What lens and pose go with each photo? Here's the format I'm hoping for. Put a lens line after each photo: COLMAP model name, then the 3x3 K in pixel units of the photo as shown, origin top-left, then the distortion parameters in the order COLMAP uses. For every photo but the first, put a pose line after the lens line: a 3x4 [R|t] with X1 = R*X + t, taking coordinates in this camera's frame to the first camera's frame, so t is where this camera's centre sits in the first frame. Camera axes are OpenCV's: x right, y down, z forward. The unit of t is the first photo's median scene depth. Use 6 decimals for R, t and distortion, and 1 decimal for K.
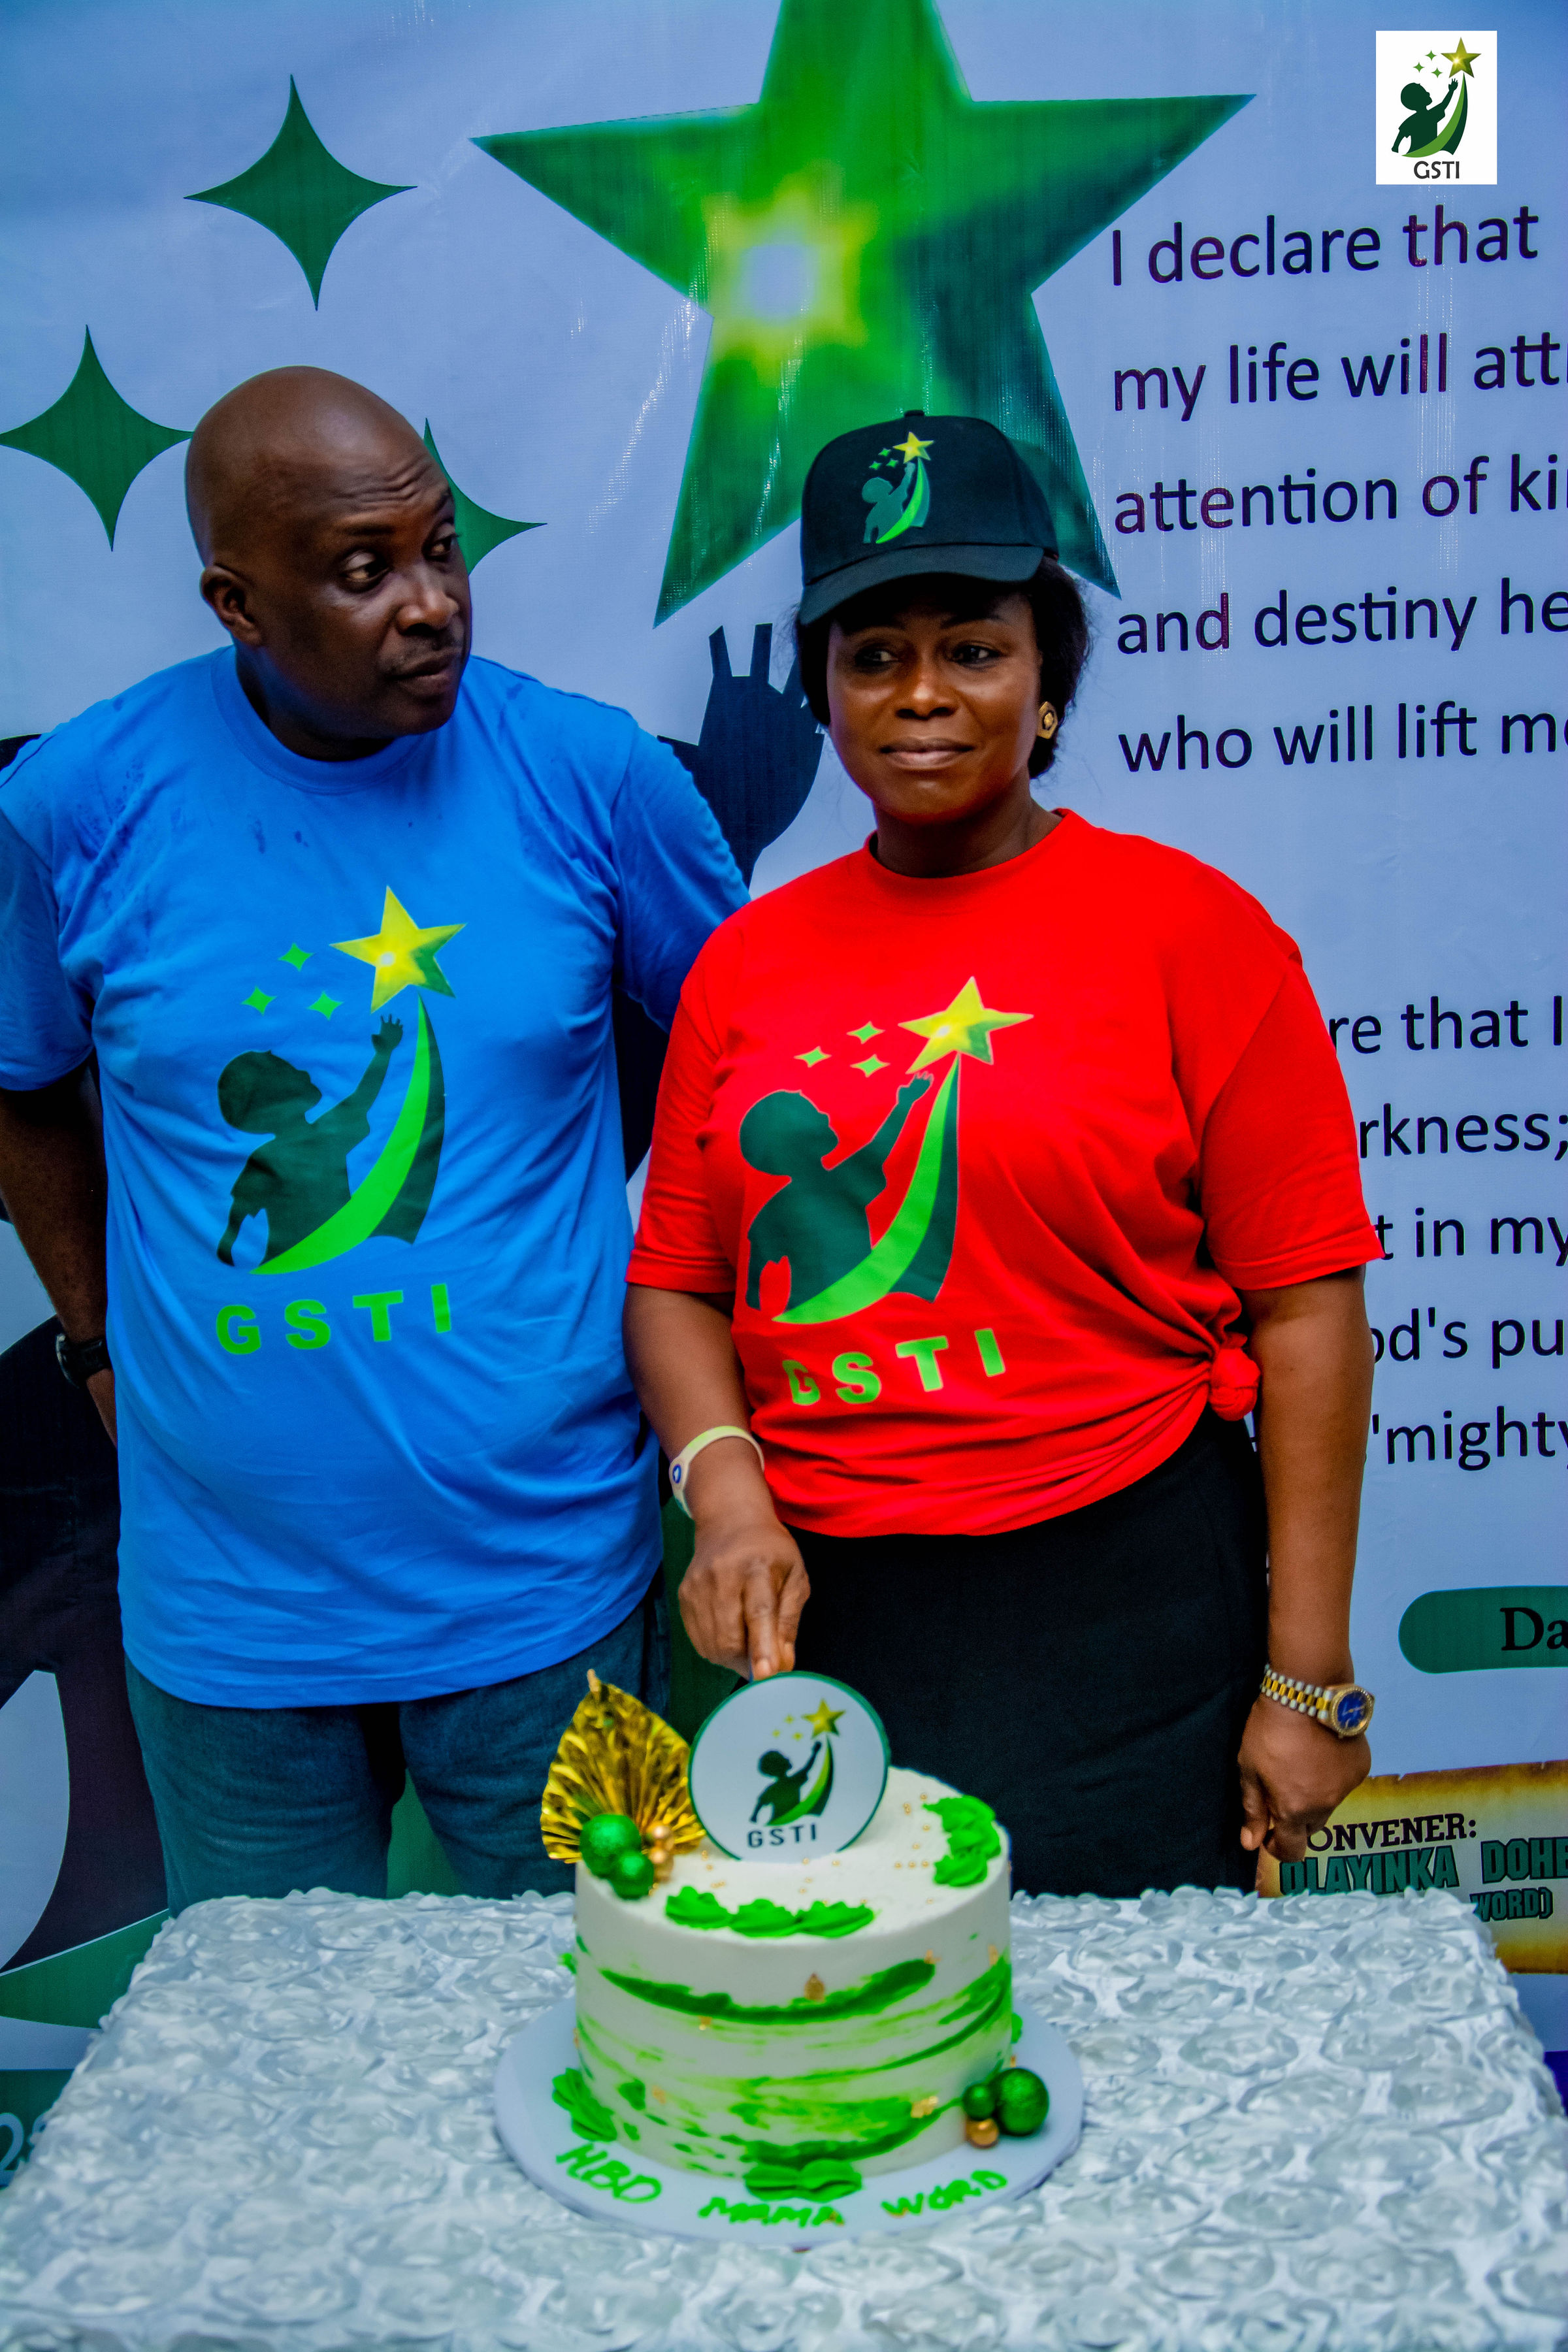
lens RADIAL K [[3671.1, 0, 762.7], [0, 3671.1, 1205.1], [0, 0, 1]] dist [0.210833, 0.556909]
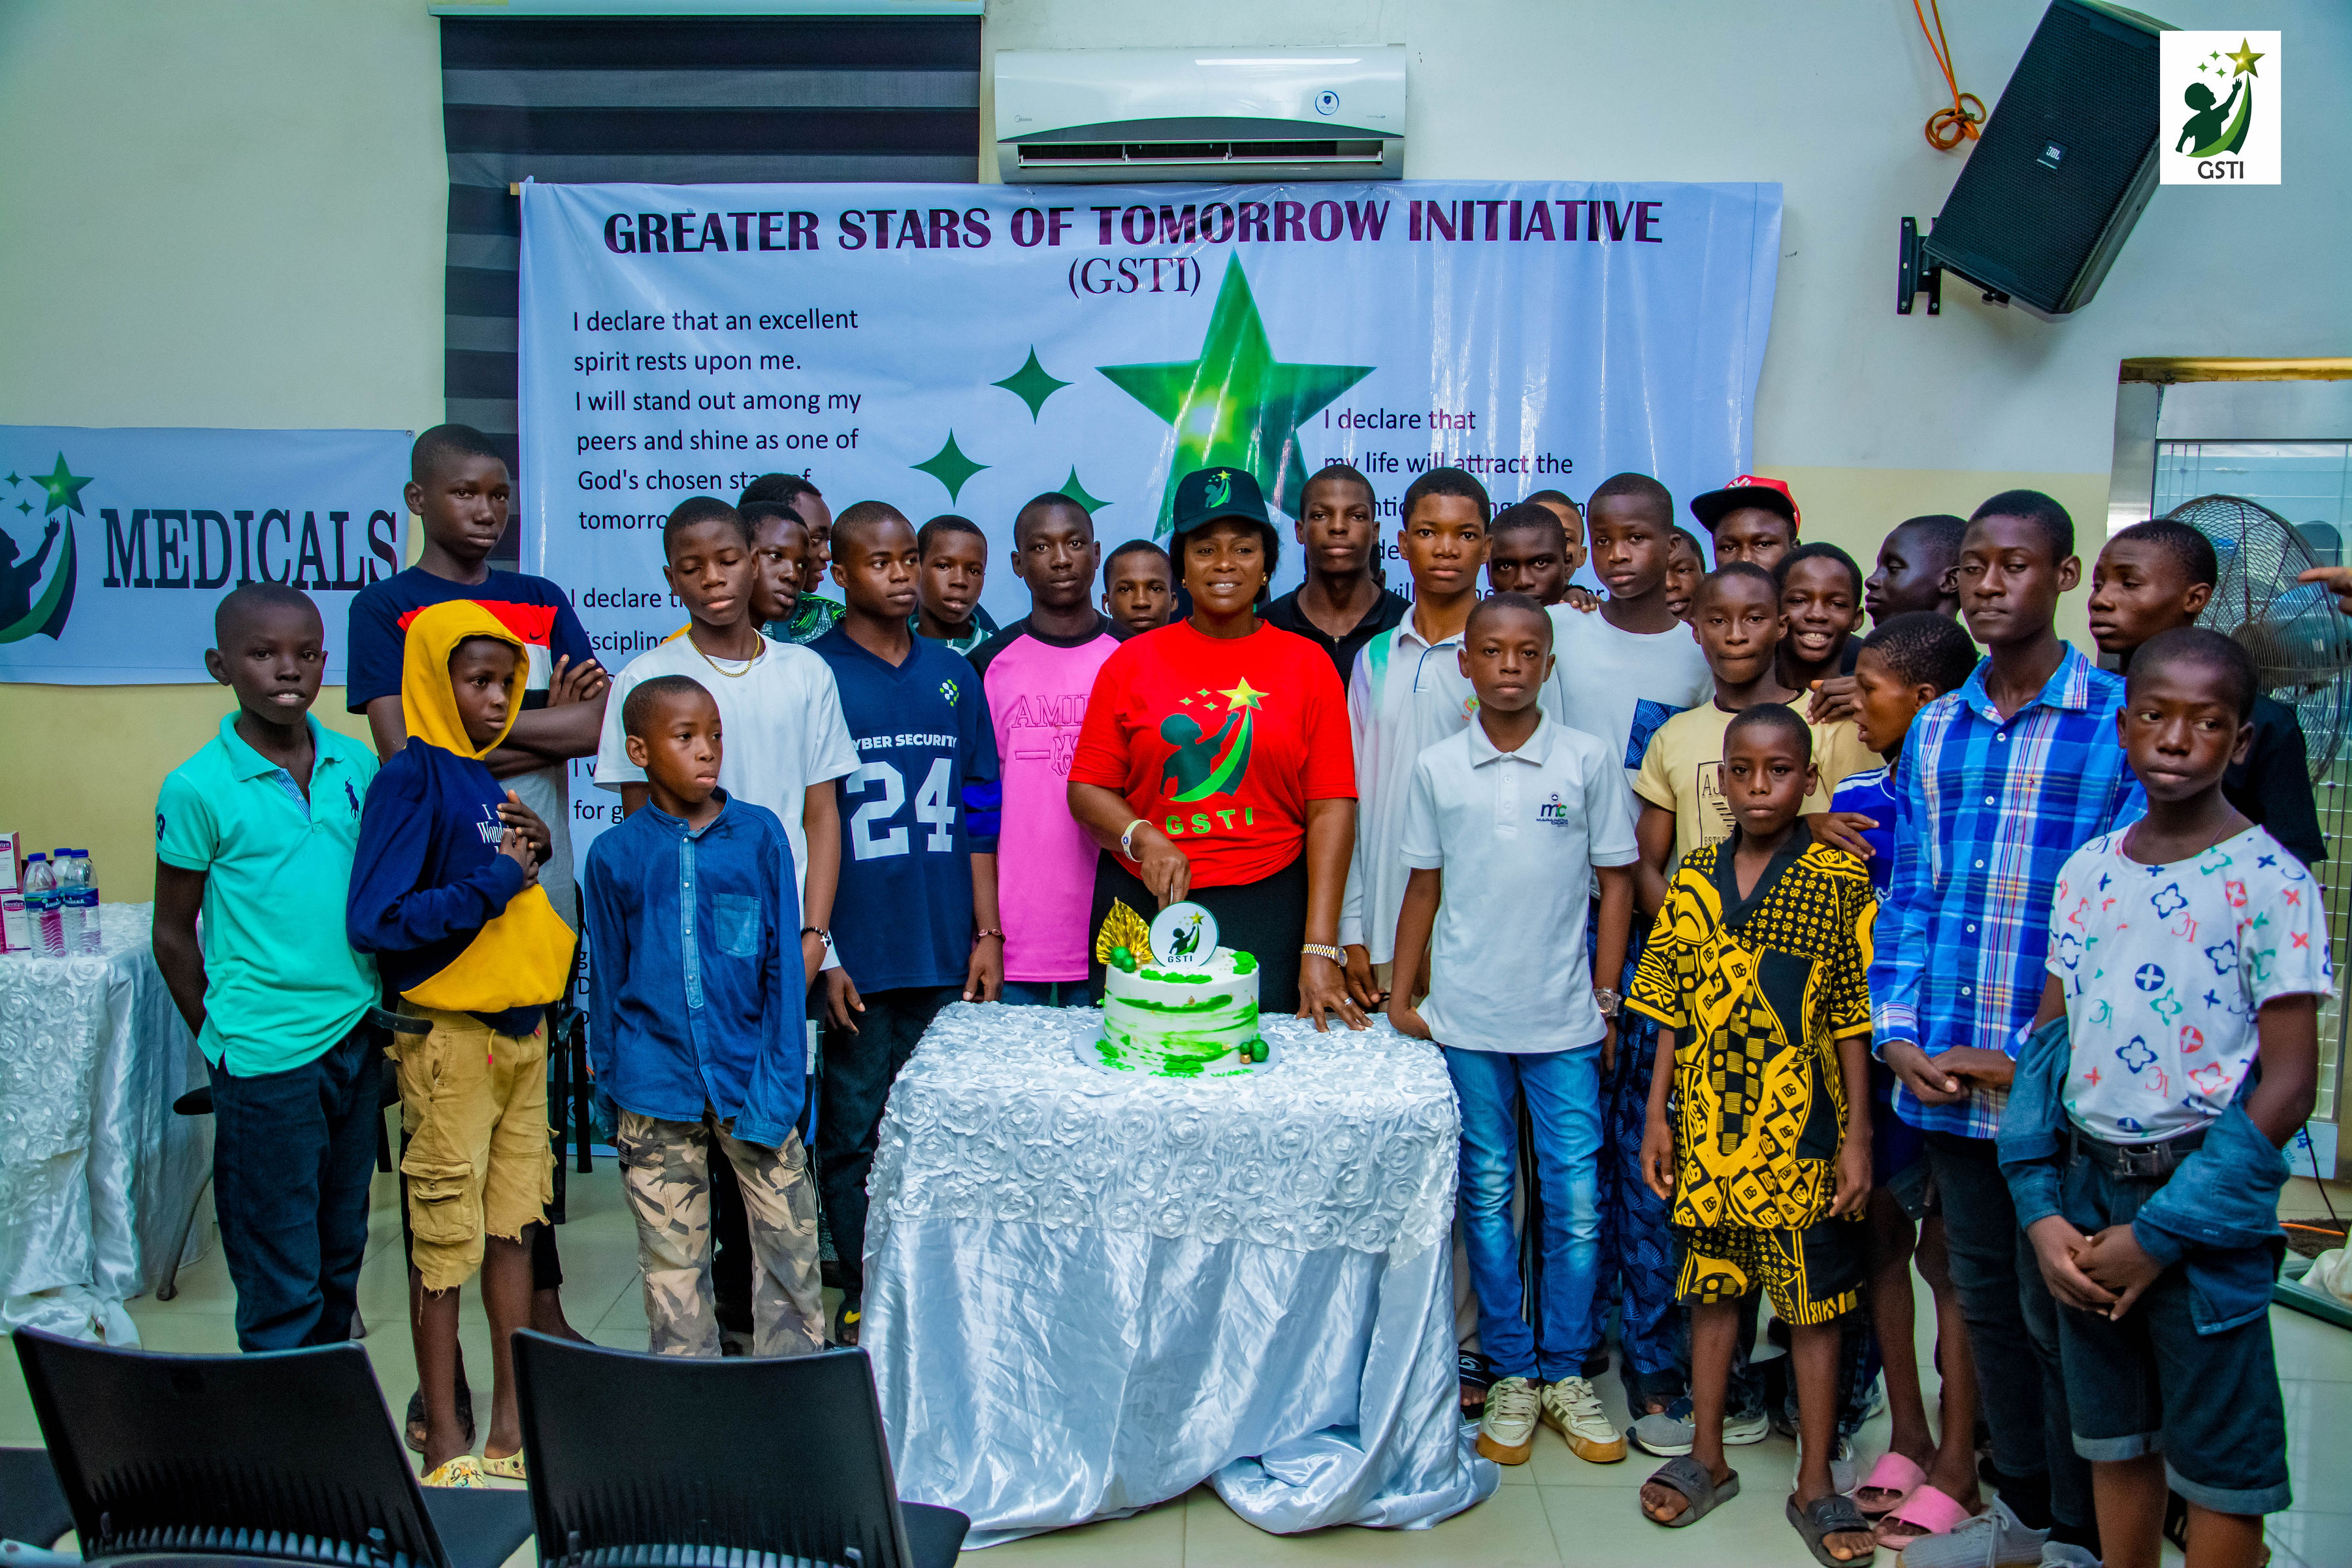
lens RADIAL K [[2183.2, 0, 1176.0], [0, 2183.2, 784.0], [0, 0, 1]] dist [-0.082196, 0.187260]
pose [[0.999090, 0.041936, 0.007726, -0.024514], [-0.041444, 0.997597, -0.055525, 0.151585], [-0.010036, 0.055154, 0.998427, -0.817518]]
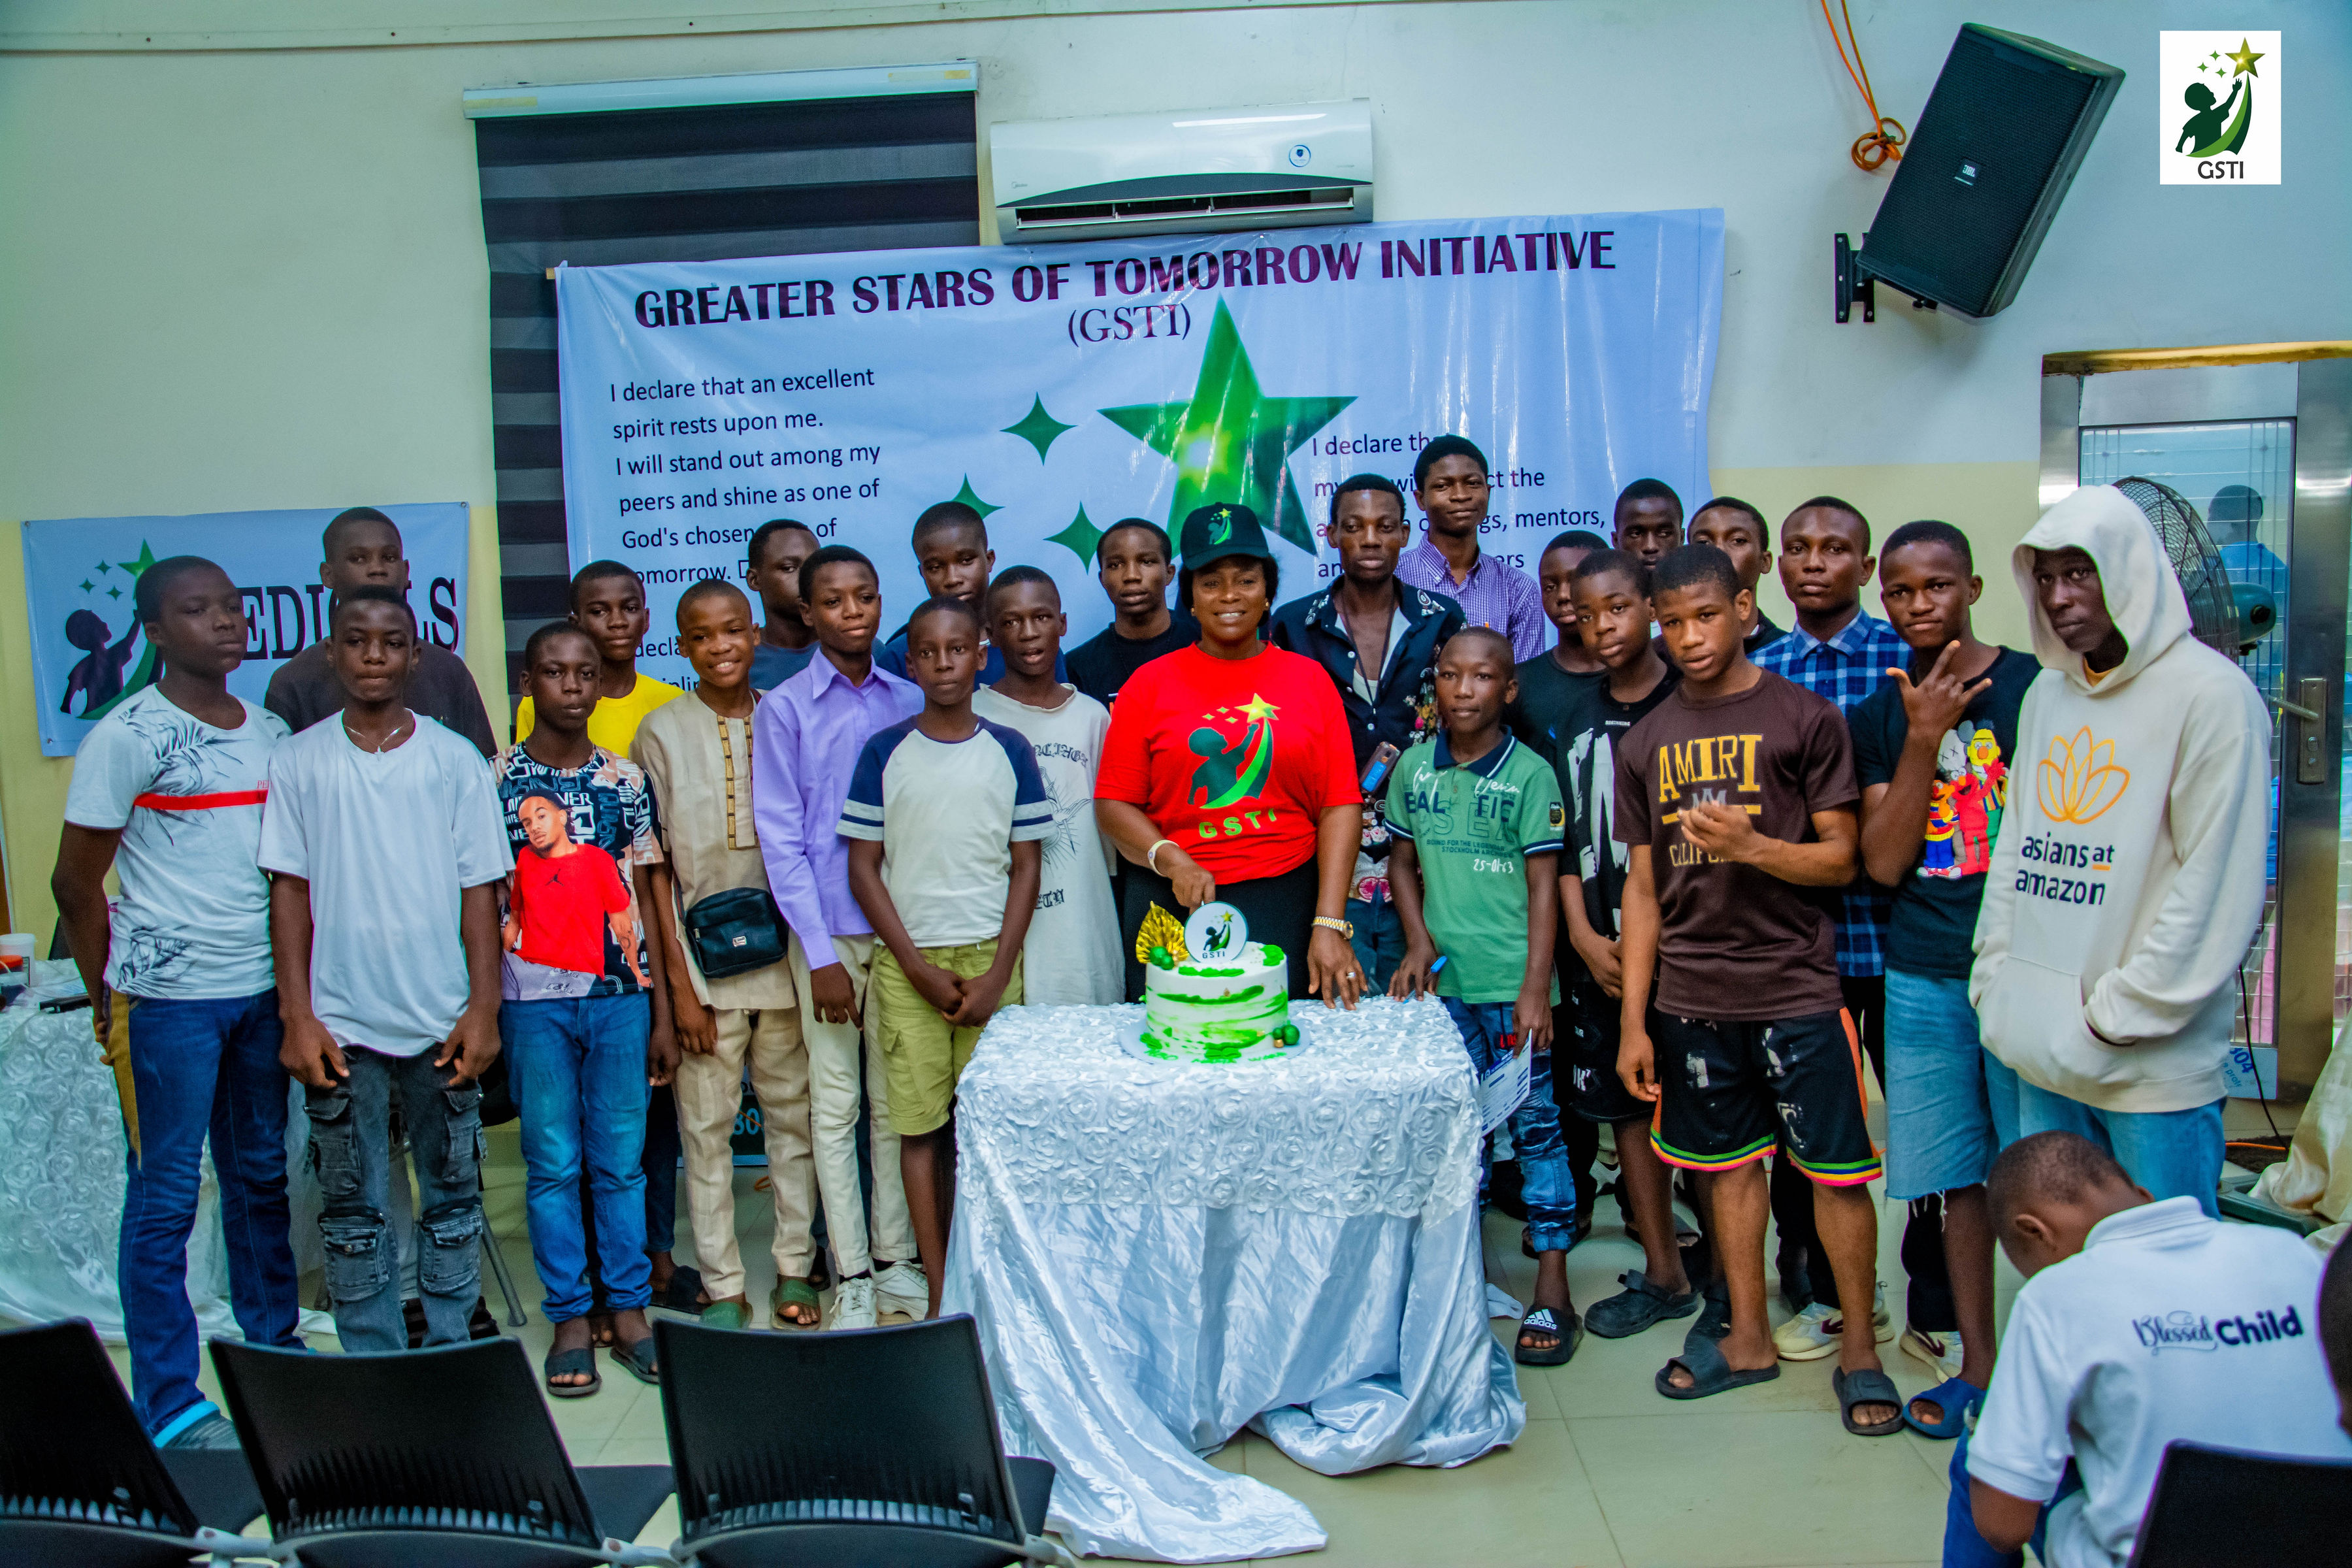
lens RADIAL K [[2091.5, 0, 1175.2], [0, 2091.5, 781.2], [0, 0, 1]] dist [-0.096274, 0.151302]
pose [[0.999873, -0.011002, 0.011493, -0.053074], [0.011644, 0.998283, -0.057410, 0.146921], [-0.010841, 0.057536, 0.998285, -0.887574]]
